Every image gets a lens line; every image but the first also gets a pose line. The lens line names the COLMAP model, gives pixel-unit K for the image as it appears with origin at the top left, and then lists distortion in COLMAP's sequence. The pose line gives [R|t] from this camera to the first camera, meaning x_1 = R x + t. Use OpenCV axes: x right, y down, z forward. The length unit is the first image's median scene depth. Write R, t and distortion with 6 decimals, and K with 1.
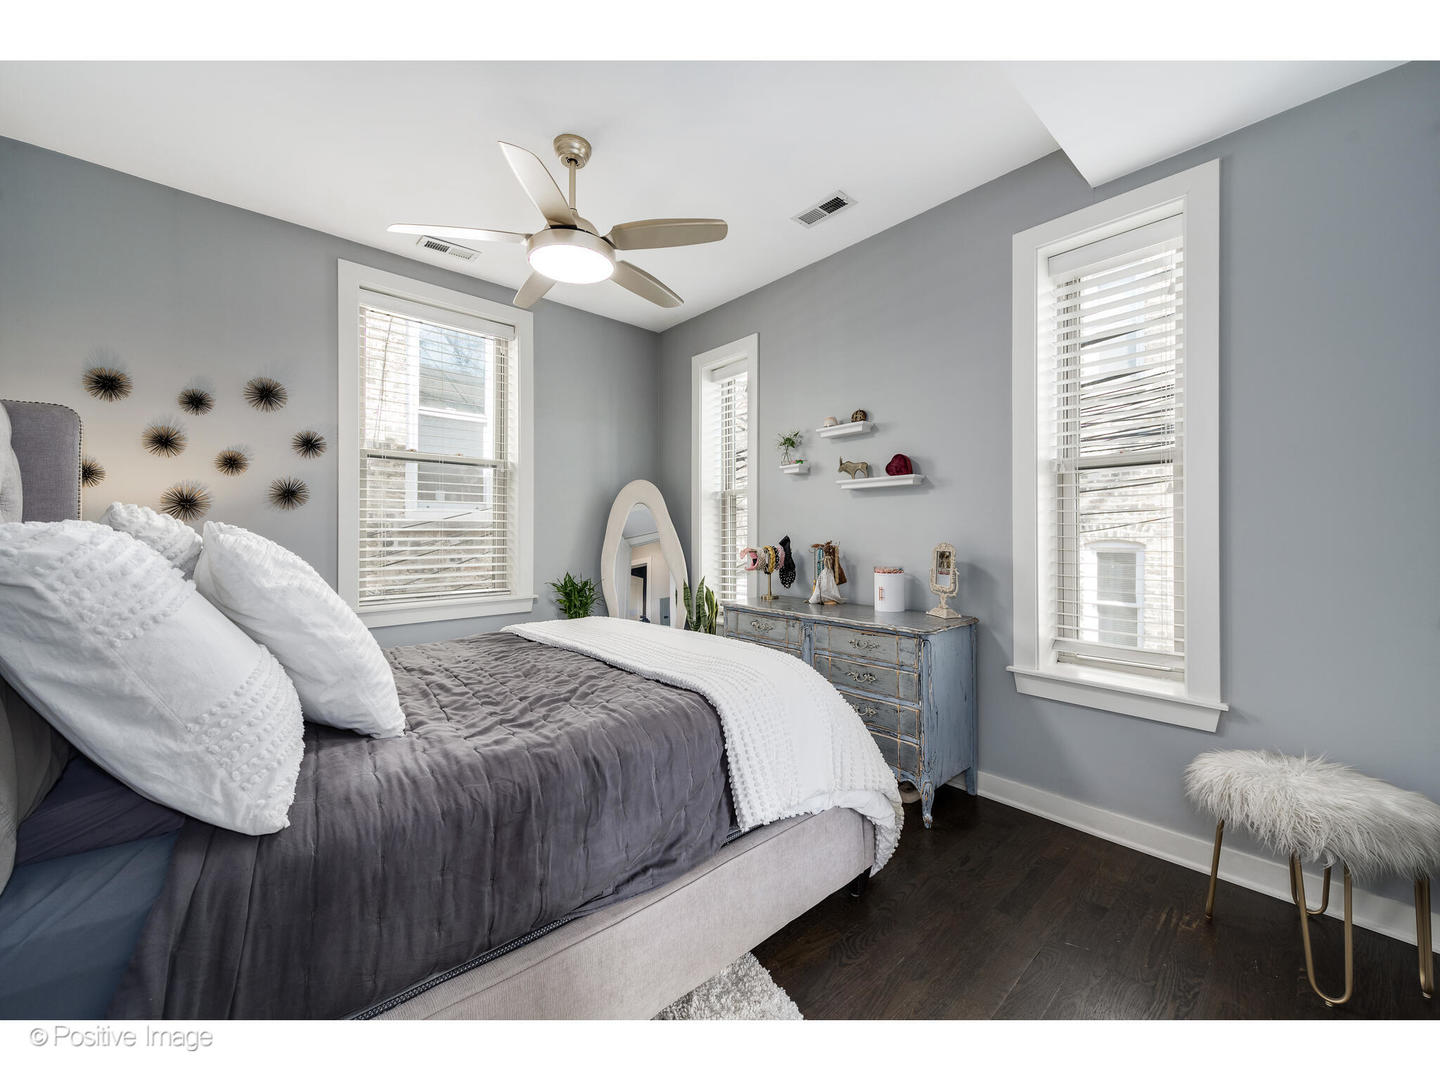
lens RADIAL K [[563.7, 0, 726.0], [0, 563.7, 532.6], [0, 0, 1]] dist [0.002462, -0.000303]
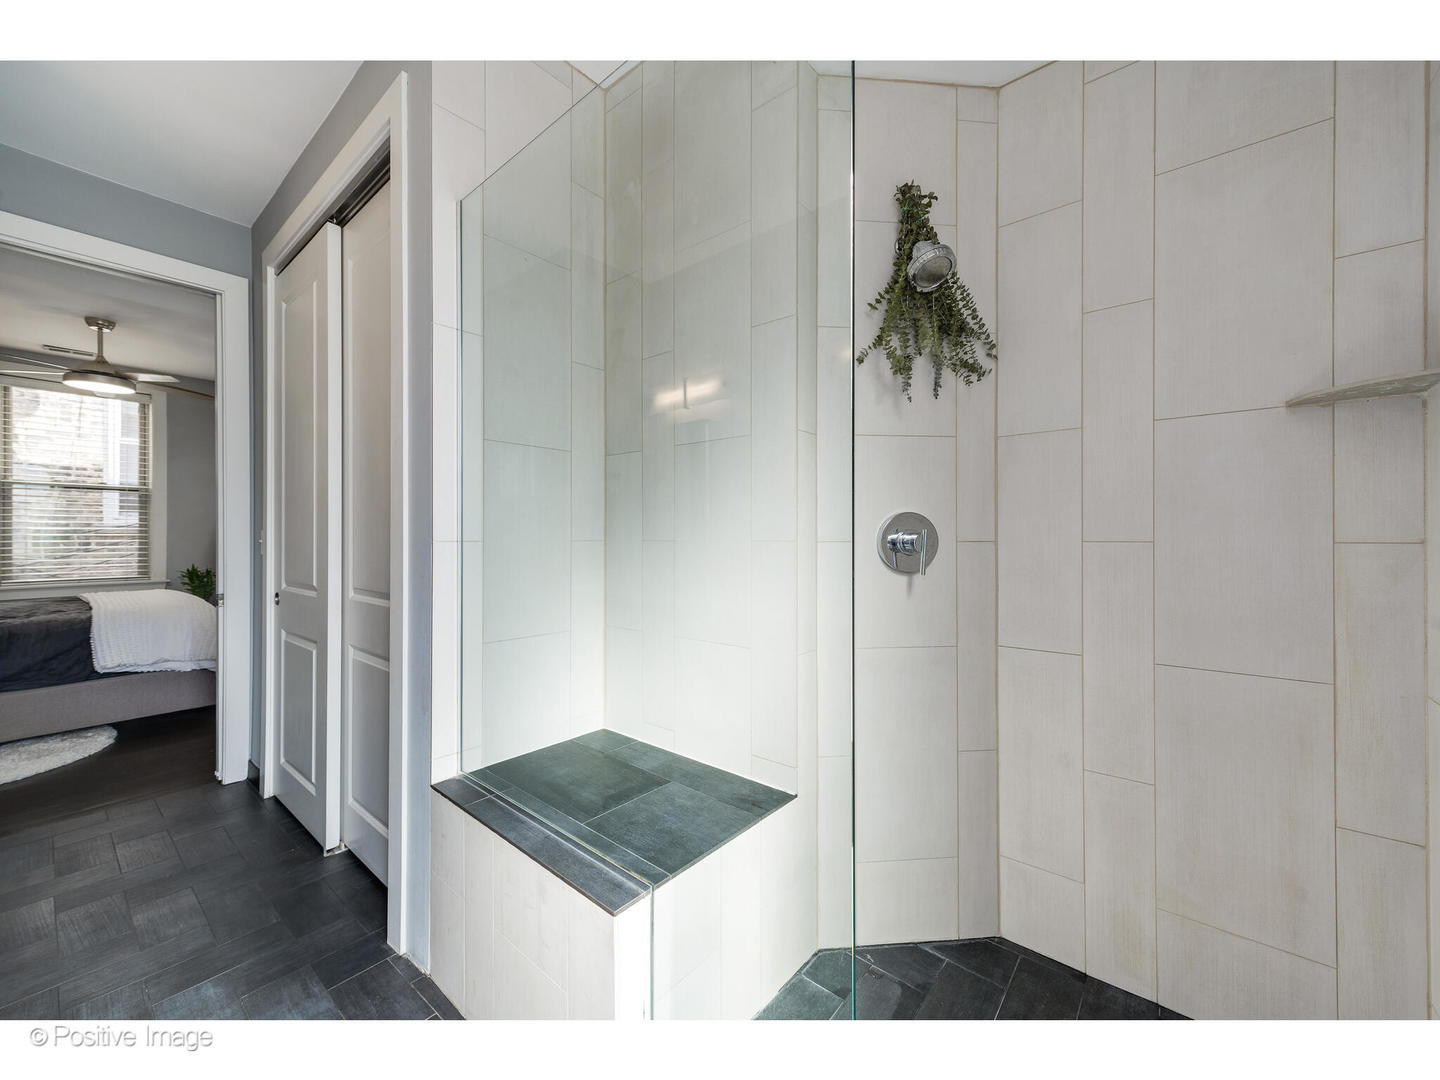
lens RADIAL K [[563.7, 0, 720.8], [0, 563.7, 543.3], [0, 0, 1]] dist [0.002462, -0.000303]
pose [[0.991696, 0.003862, 0.128544, 0.896970], [-0.006127, 0.999833, 0.017233, -0.017758], [-0.128456, -0.017878, 0.991554, -0.637712]]
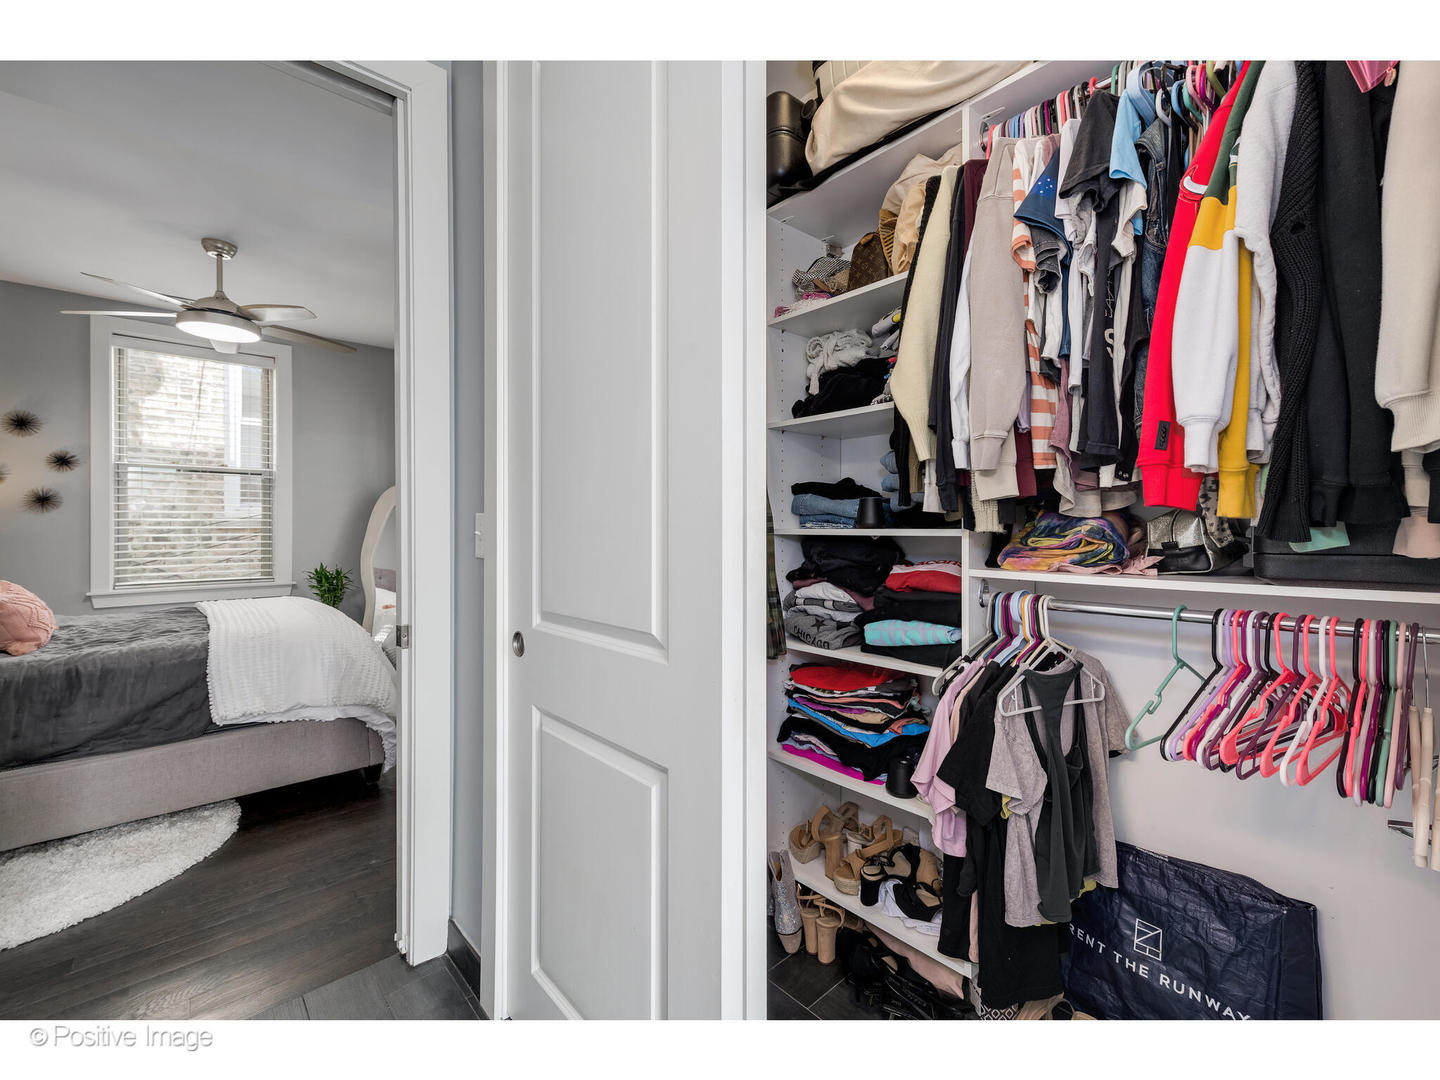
lens RADIAL K [[574.9, 0, 714.6], [0, 574.9, 538.4], [0, 0, 1]] dist [0.003906, -0.001854]
pose [[0.999989, 0.003432, 0.003338, 0.563046], [-0.003496, 0.999809, 0.019235, -0.008975], [-0.003272, -0.019246, 0.999809, -0.238936]]
